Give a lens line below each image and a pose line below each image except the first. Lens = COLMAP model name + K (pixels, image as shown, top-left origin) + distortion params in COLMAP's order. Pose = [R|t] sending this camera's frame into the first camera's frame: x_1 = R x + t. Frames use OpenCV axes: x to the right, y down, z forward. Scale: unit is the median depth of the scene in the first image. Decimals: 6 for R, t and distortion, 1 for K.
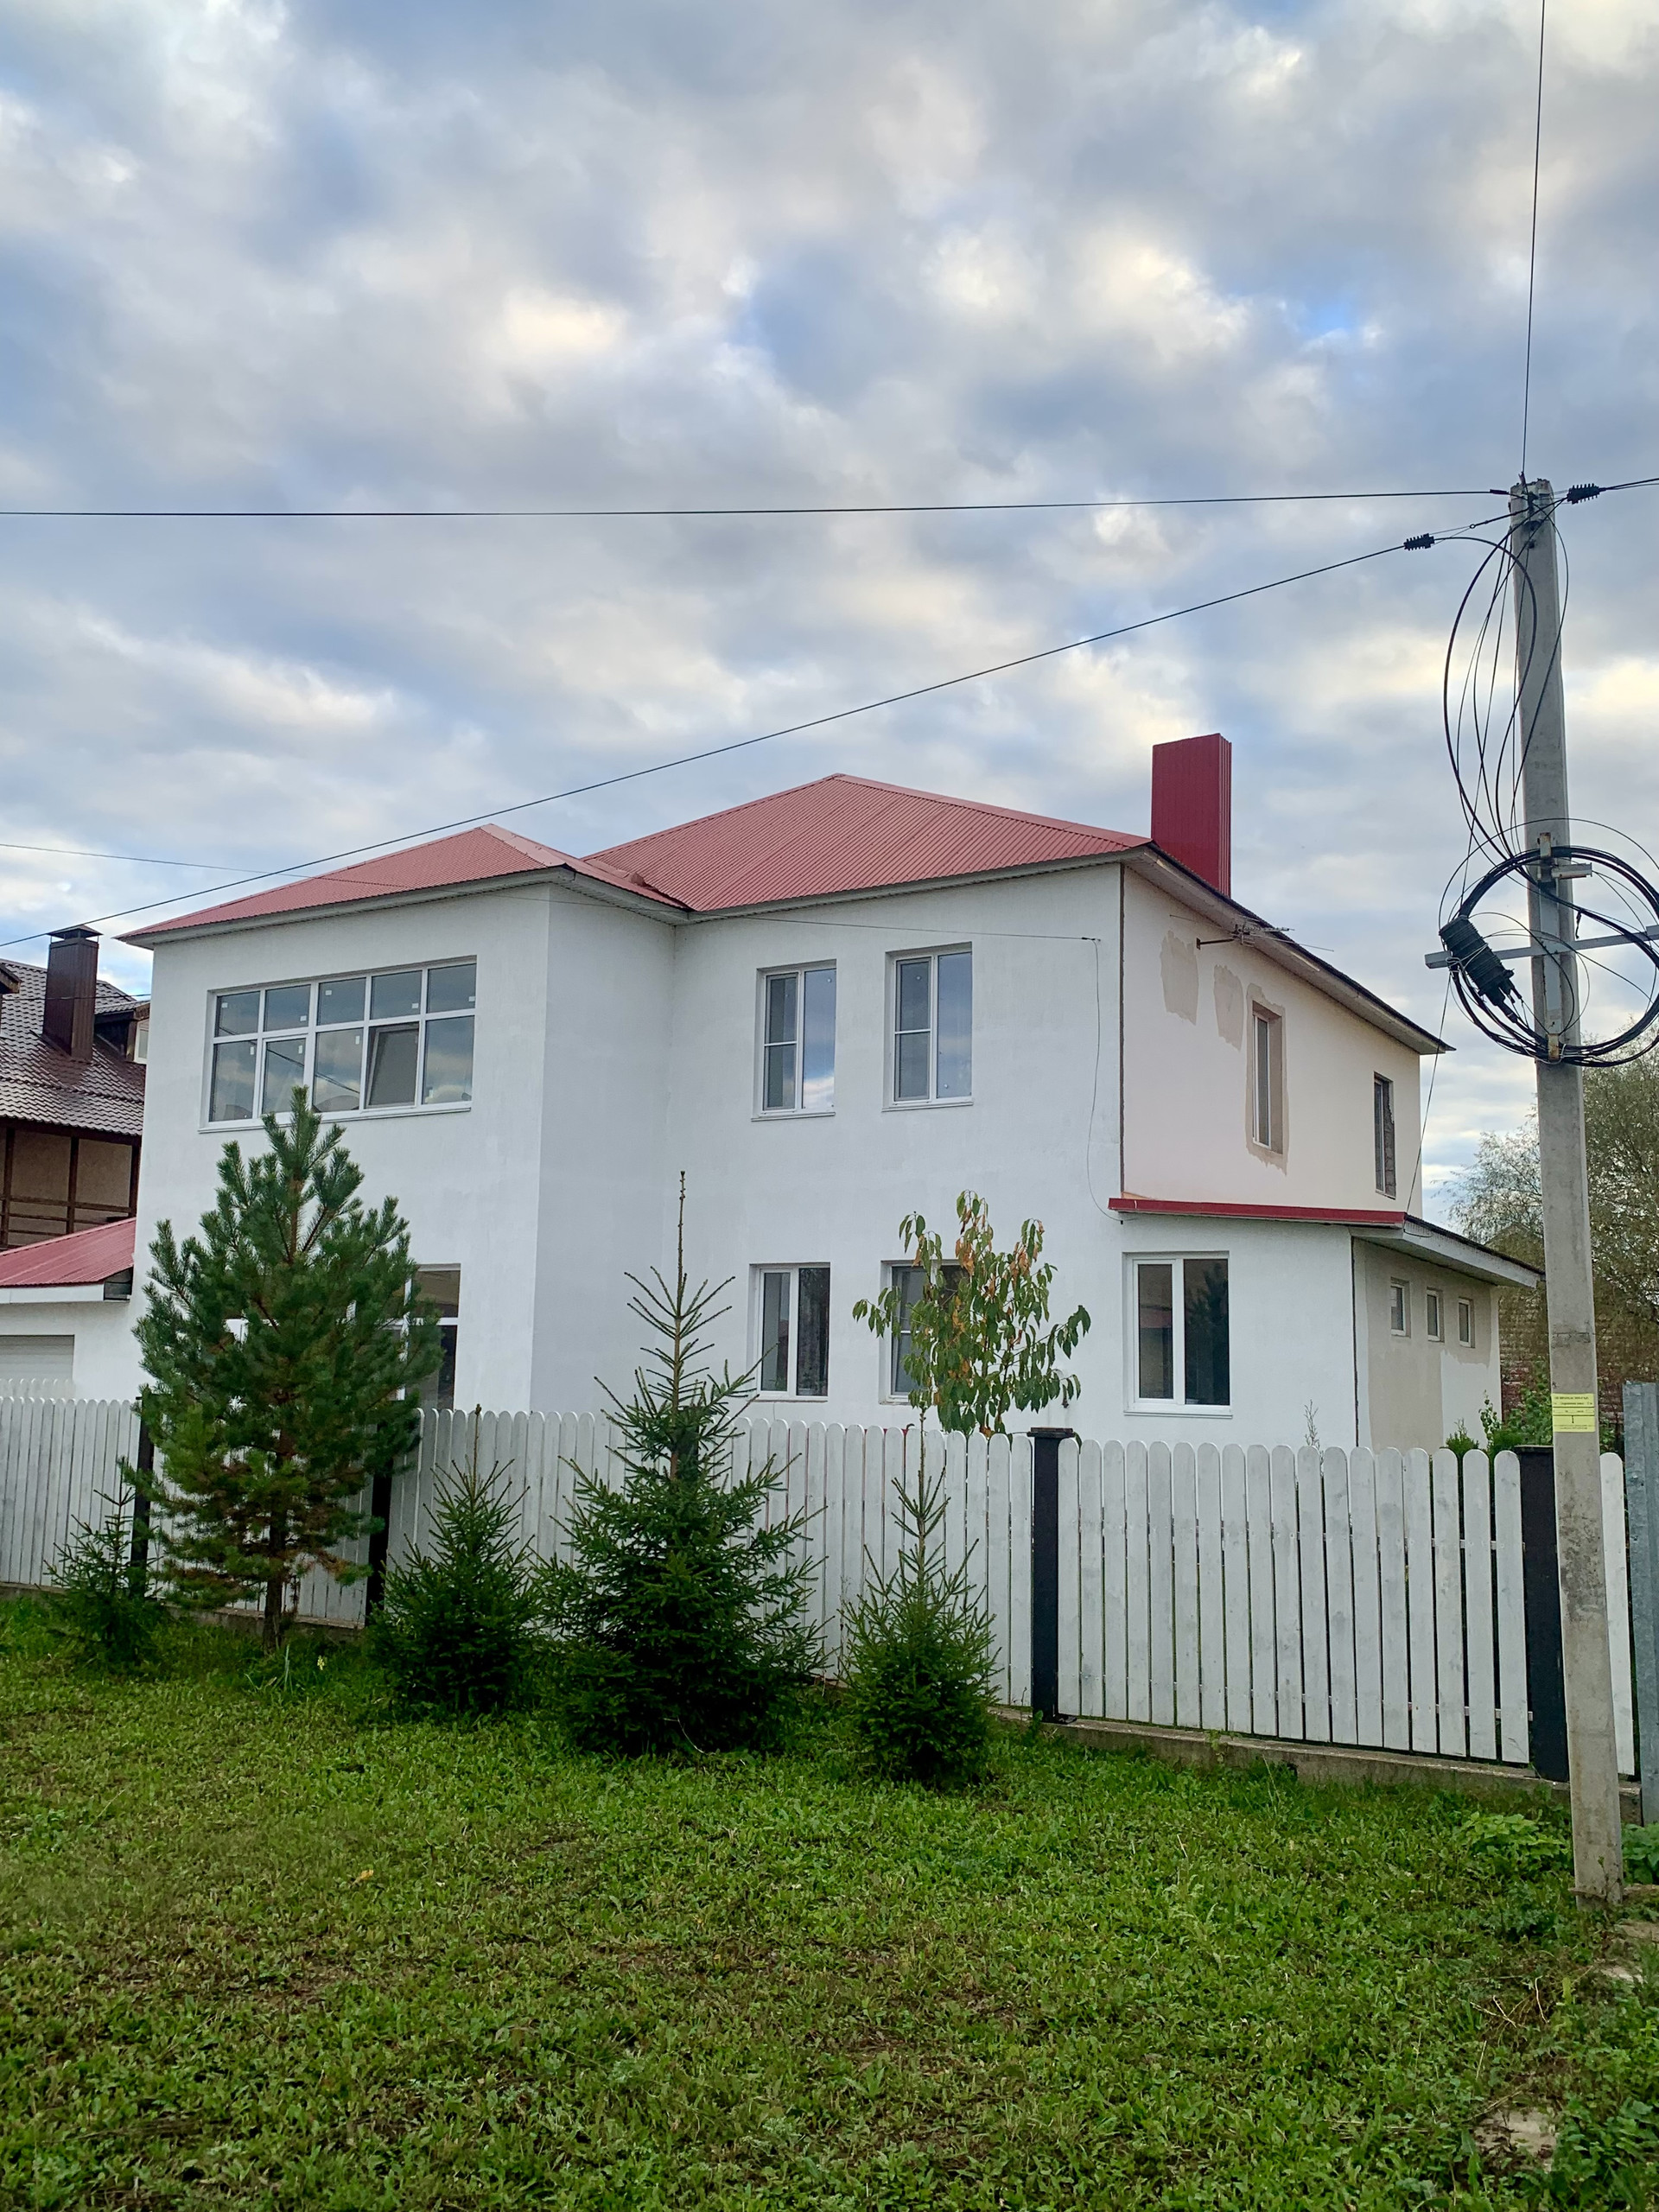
lens RADIAL K [[1824.5, 0, 851.2], [0, 1824.5, 1098.3], [0, 0, 1]] dist [0.049463, -0.063877]
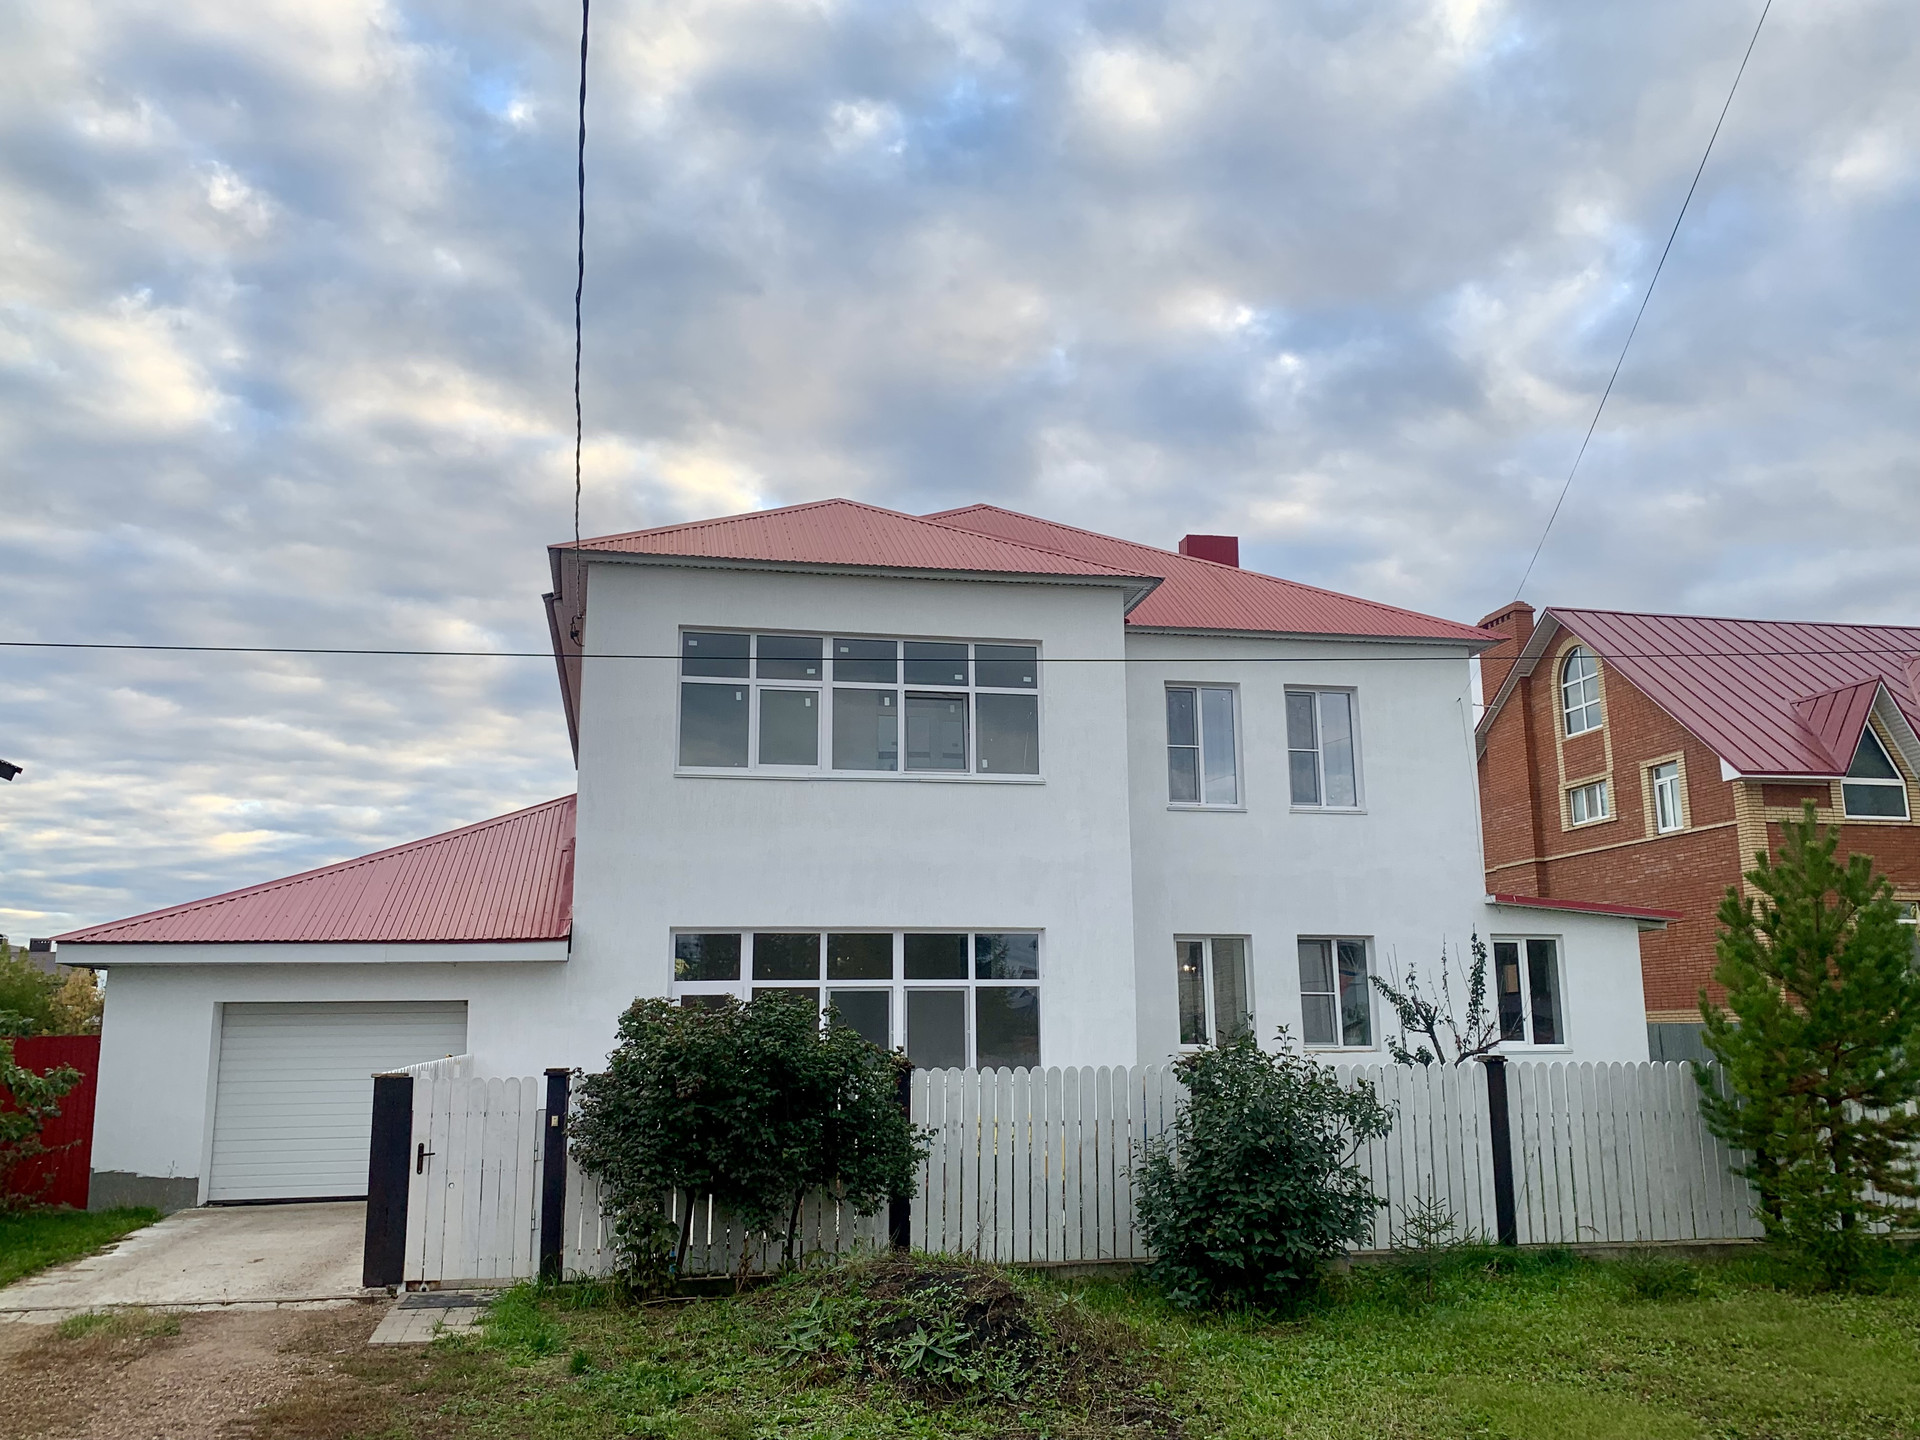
lens RADIAL K [[1583.6, 0, 964.5], [0, 1583.6, 703.8], [0, 0, 1]] dist [0.049463, -0.063877]
pose [[0.750016, 0.110758, 0.652080, -0.830101], [-0.083607, 0.993847, -0.072644, 0.029819], [-0.656114, -0.000034, 0.754662, 0.322827]]
